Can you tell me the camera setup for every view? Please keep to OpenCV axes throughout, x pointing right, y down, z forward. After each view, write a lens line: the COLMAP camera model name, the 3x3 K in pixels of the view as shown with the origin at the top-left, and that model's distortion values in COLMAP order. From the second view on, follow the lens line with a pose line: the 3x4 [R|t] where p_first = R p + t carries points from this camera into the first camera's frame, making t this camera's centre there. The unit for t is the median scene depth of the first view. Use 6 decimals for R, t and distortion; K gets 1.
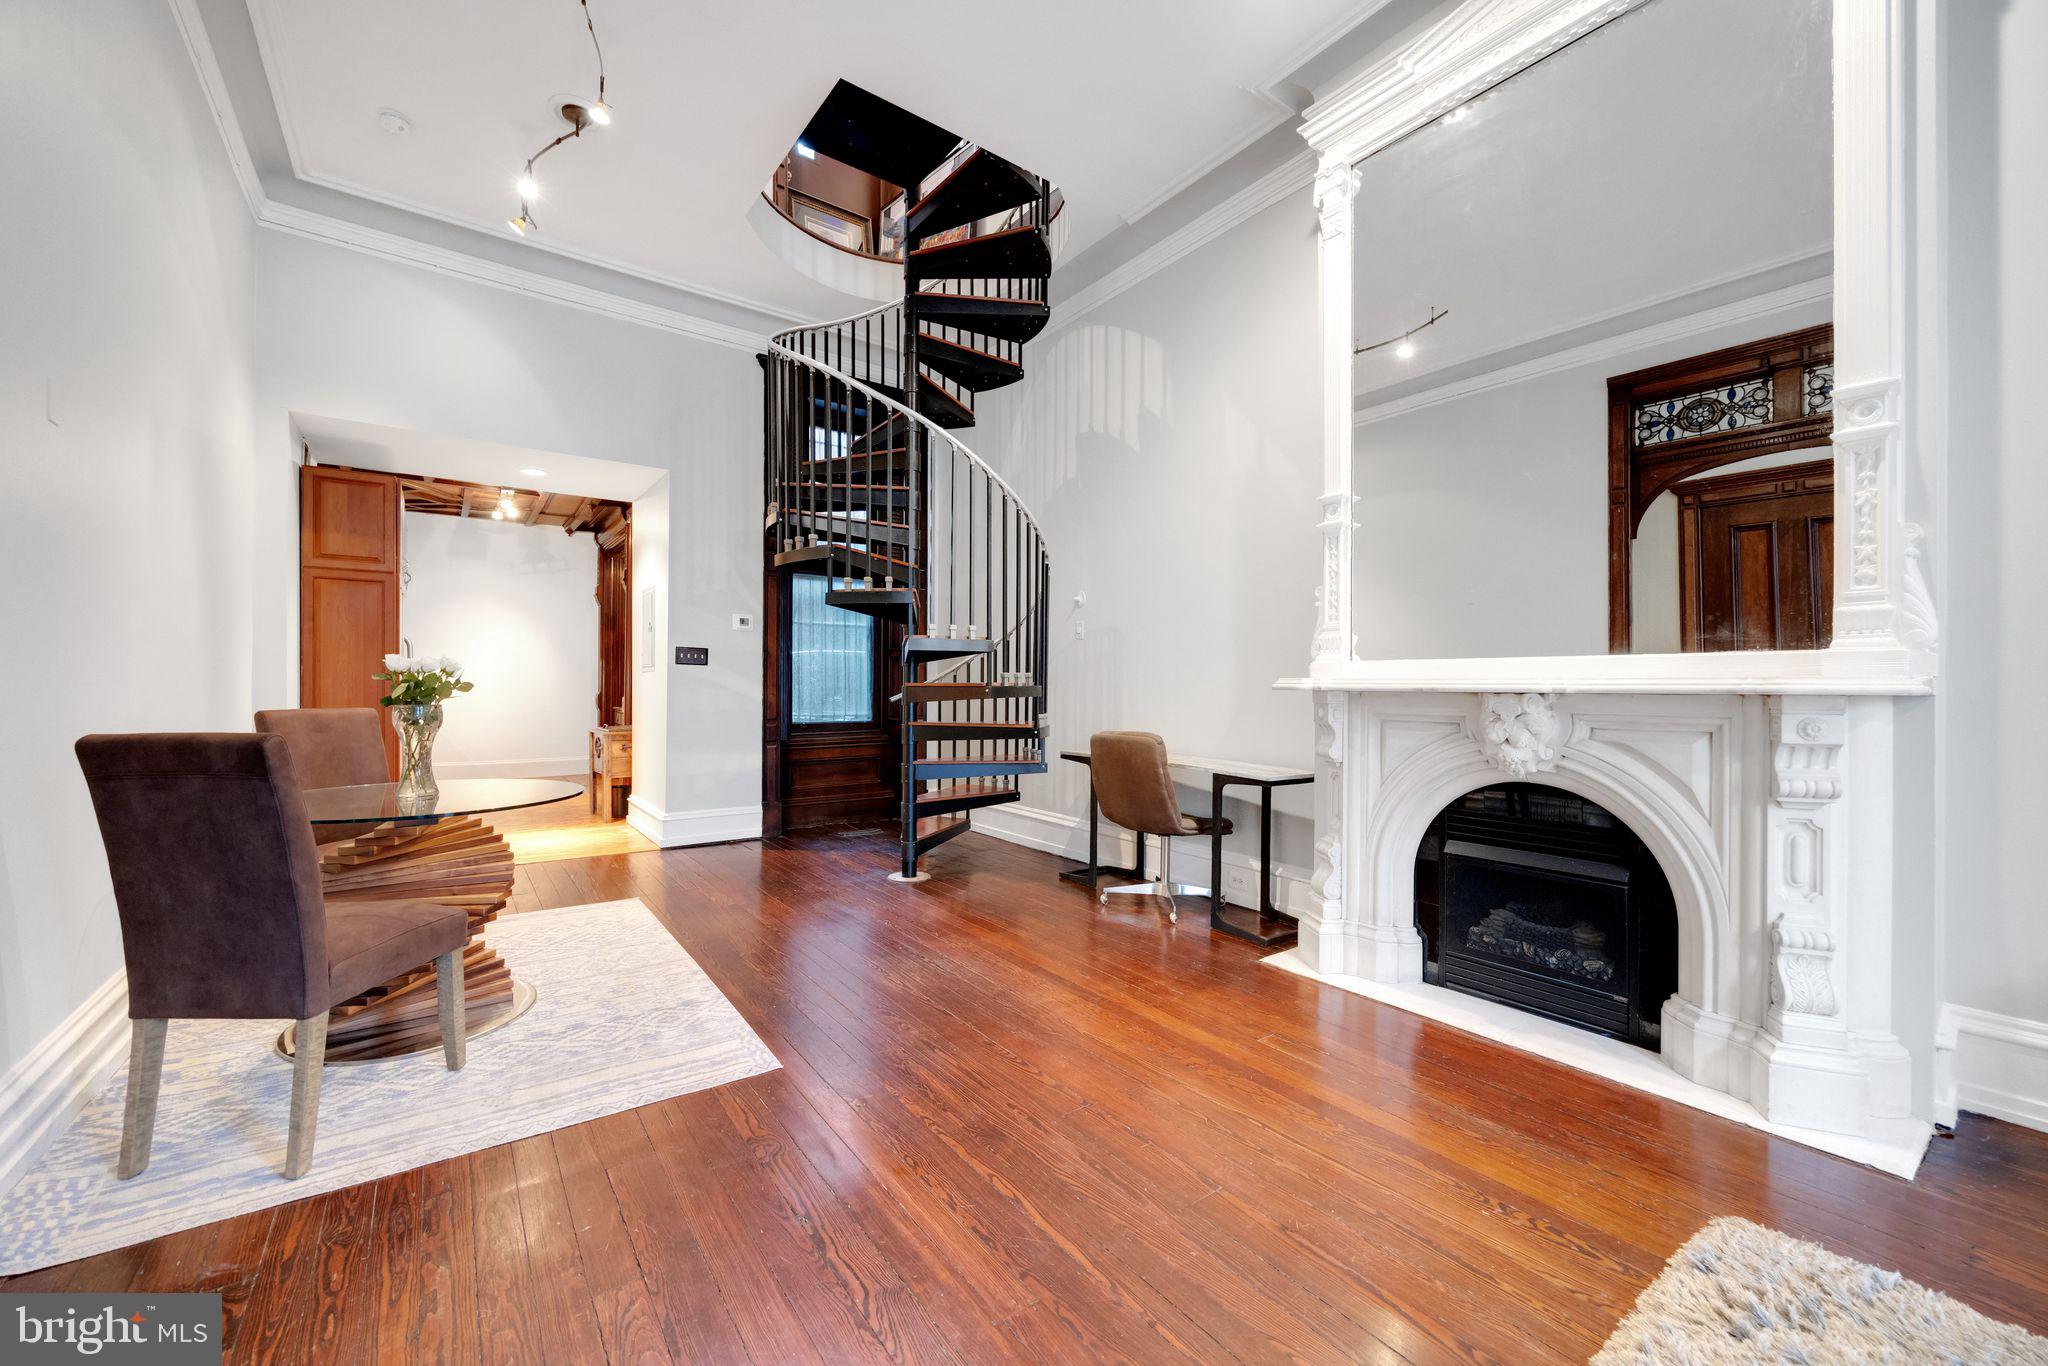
lens RADIAL K [[793.5, 0, 995.4], [0, 793.5, 683.6], [0, 0, 1]] dist [-0.001442, -0.000197]
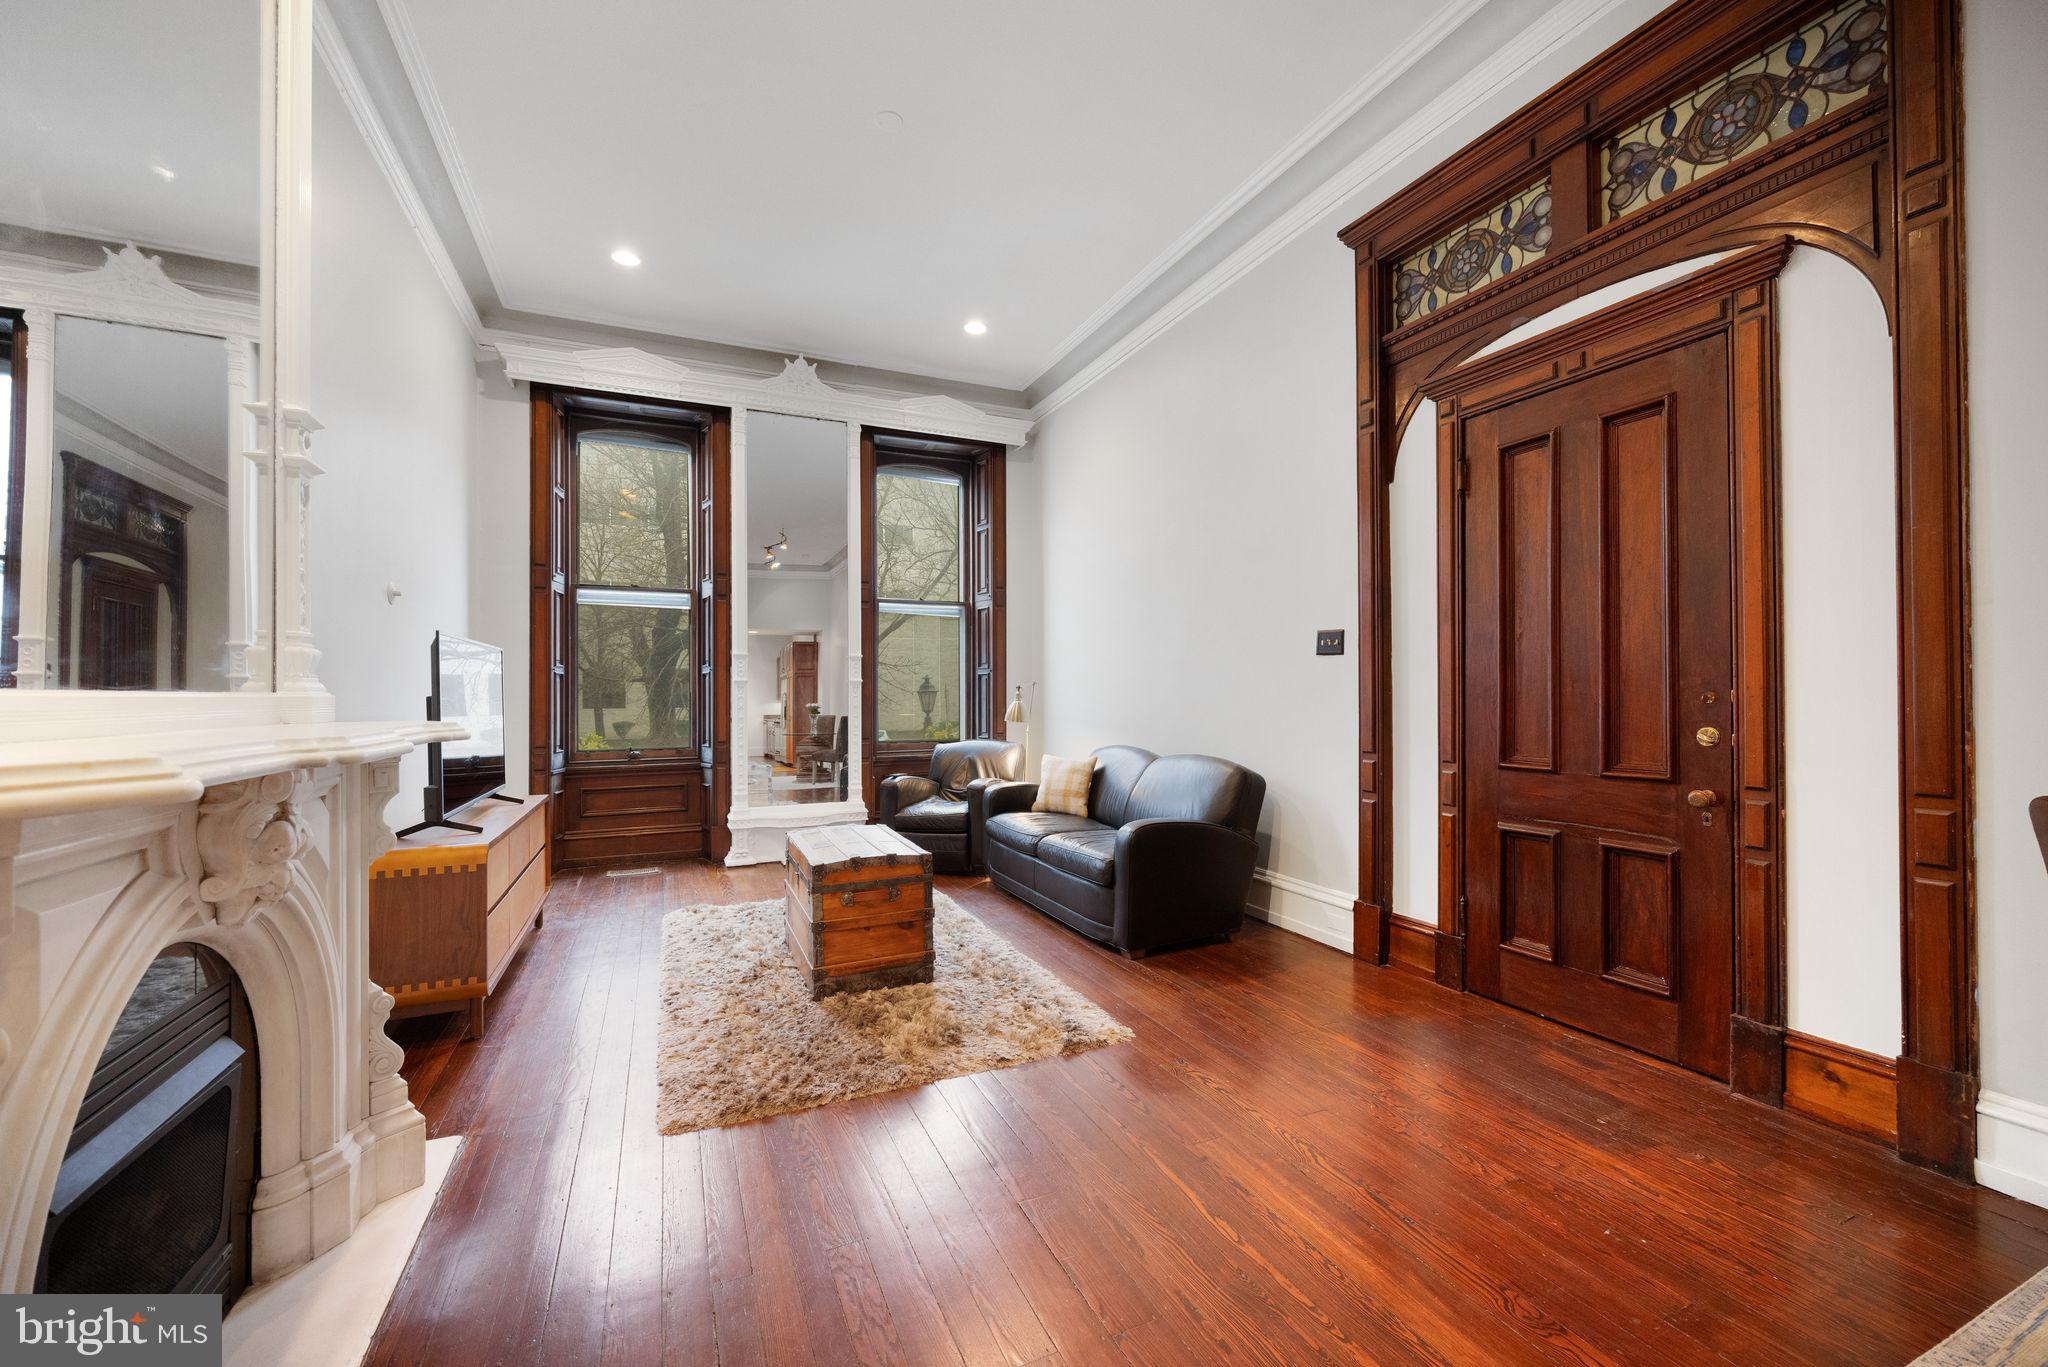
lens RADIAL K [[809.8, 0, 1020.3], [0, 809.8, 684.7], [0, 0, 1]] dist [-0.001042, -0.000057]
pose [[-0.981356, 0.003478, 0.192166, 0.030293], [0.001231, 0.999929, -0.011812, -0.022668], [-0.192194, -0.011355, -0.981291, 0.925842]]
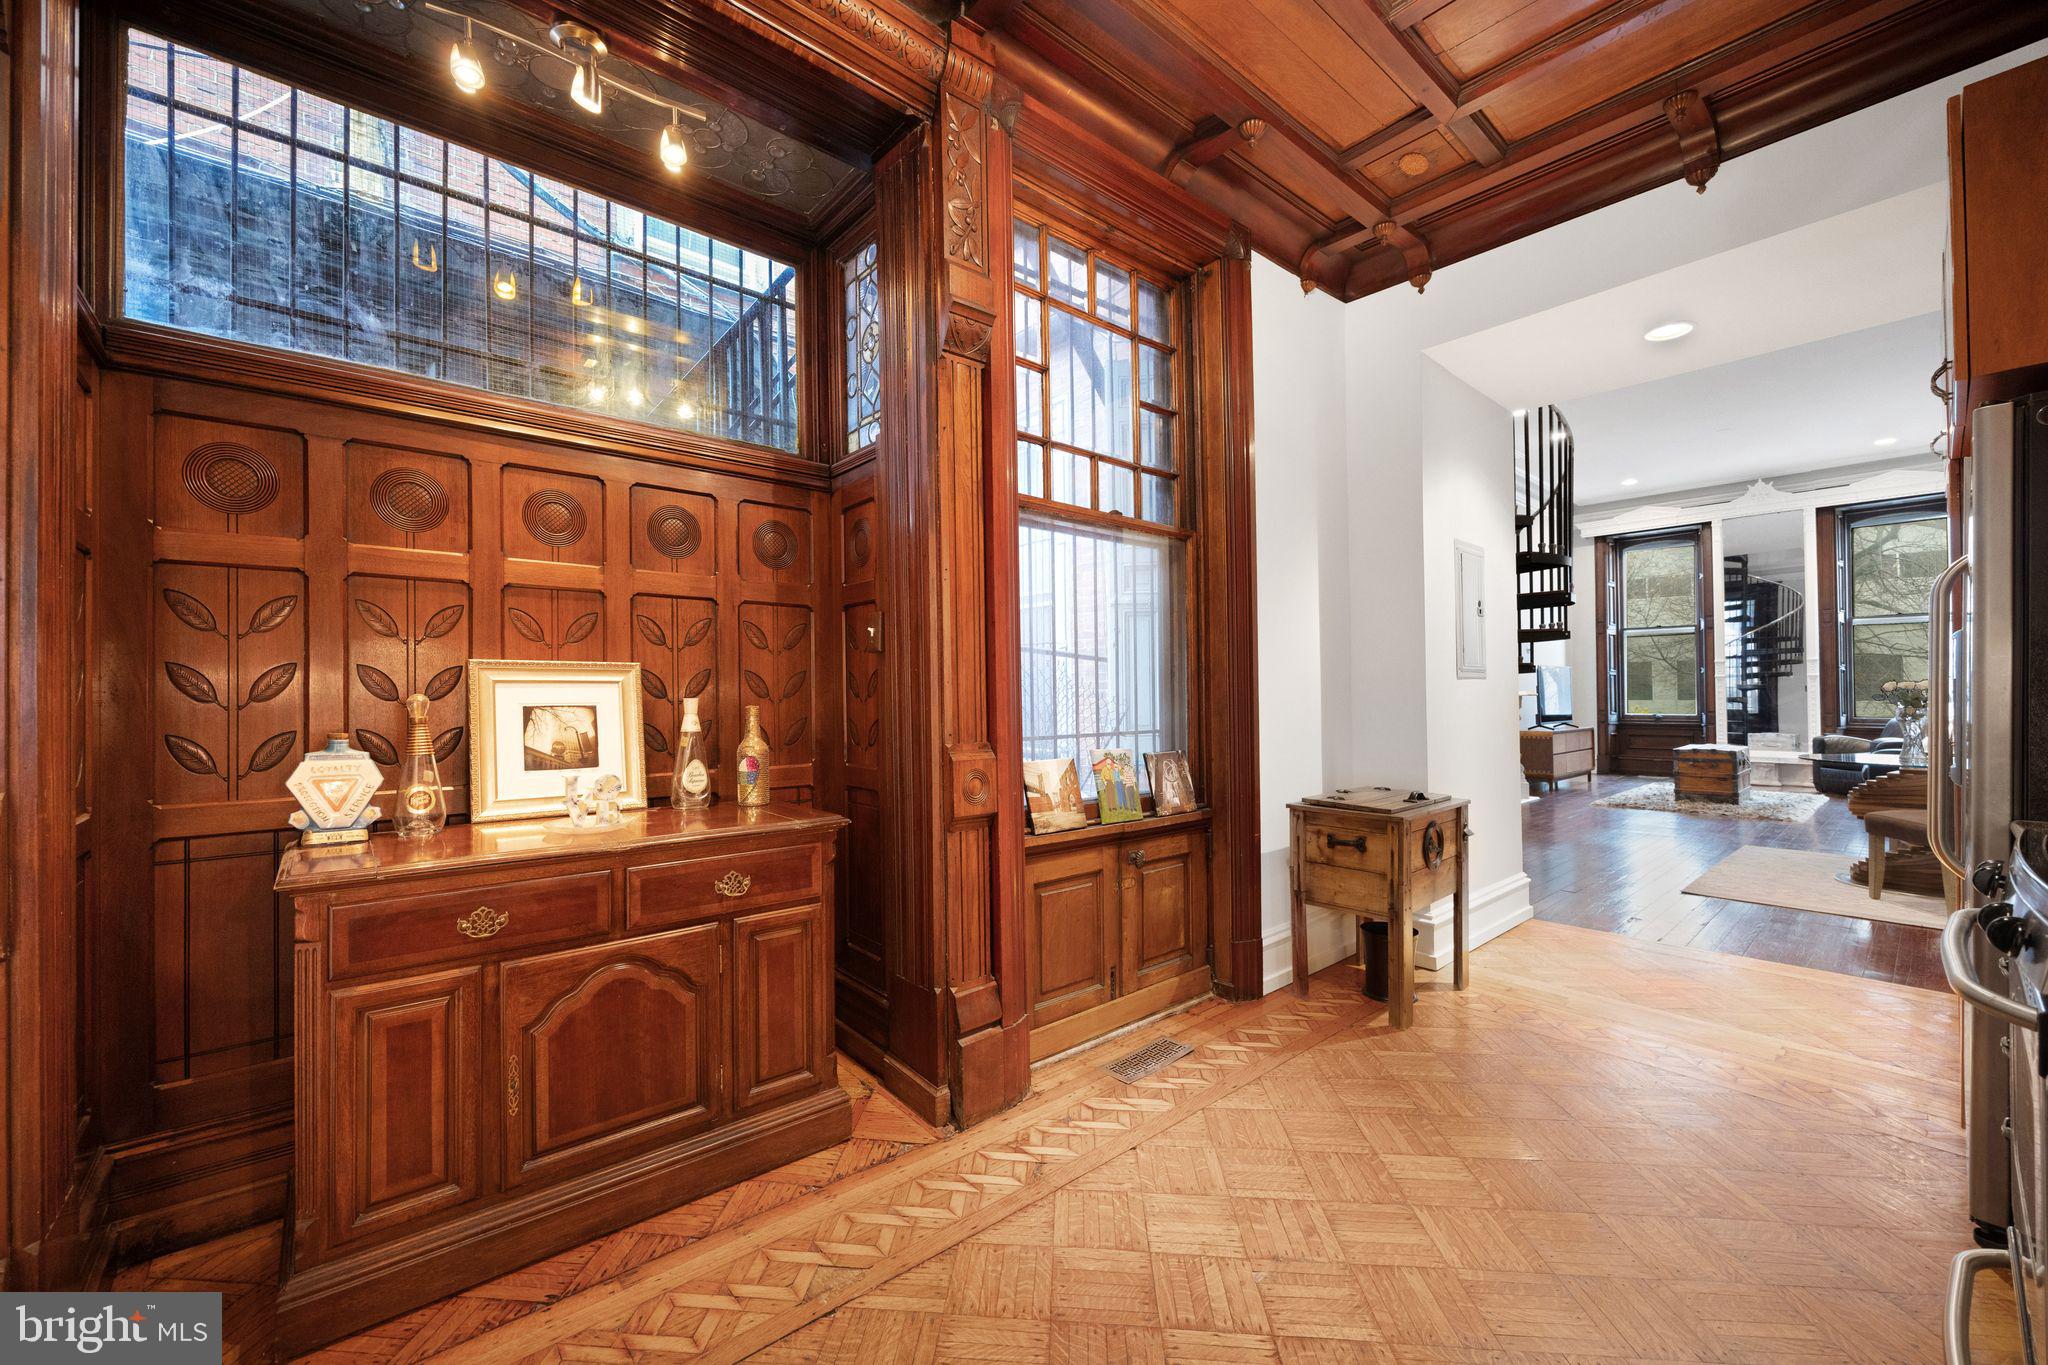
lens RADIAL K [[809.8, 0, 1020.3], [0, 809.8, 683.7], [0, 0, 1]] dist [-0.001042, -0.000057]
pose [[-0.109976, 0.011664, 0.993866, -1.470746], [0.003668, 0.999929, -0.011329, -0.003311], [-0.993927, 0.002400, -0.110011, 2.051363]]
